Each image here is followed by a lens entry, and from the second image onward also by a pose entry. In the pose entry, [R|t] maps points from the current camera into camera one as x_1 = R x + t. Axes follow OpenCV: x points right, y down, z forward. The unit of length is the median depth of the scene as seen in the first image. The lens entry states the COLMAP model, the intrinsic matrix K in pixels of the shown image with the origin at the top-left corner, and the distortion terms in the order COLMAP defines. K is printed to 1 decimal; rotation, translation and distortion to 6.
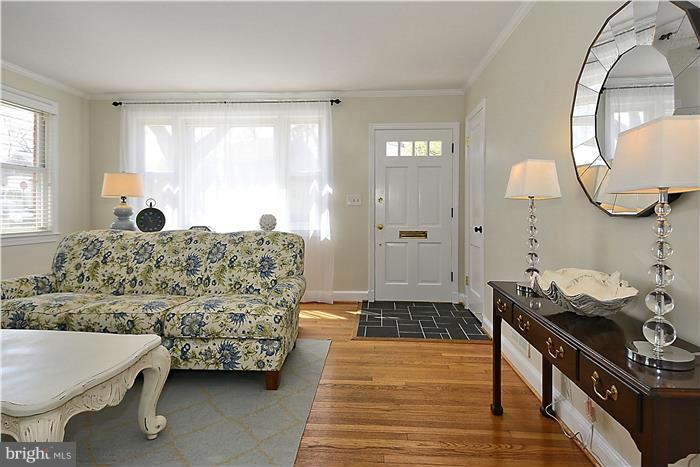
lens RADIAL K [[396.5, 0, 346.3], [0, 396.5, 218.9], [0, 0, 1]] dist [0.079159, -0.068450]
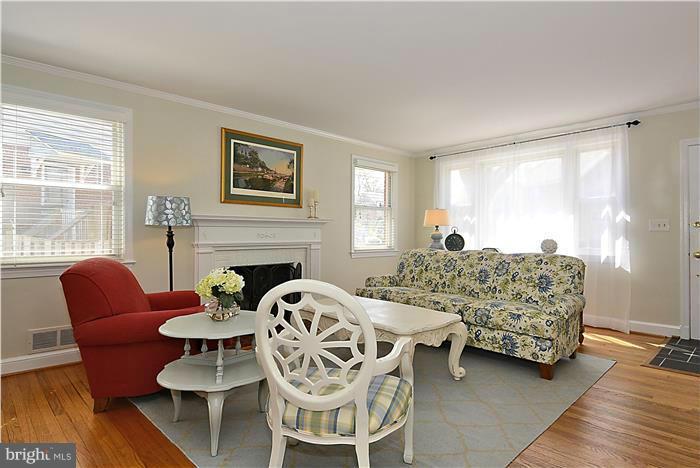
lens RADIAL K [[396.5, 0, 346.3], [0, 396.5, 219.4], [0, 0, 1]] dist [0.079159, -0.068450]
pose [[0.754017, -0.023364, -0.656439, 0.149876], [-0.016660, 0.998365, -0.054670, 0.005292], [0.656643, 0.052159, 0.752395, -0.309931]]
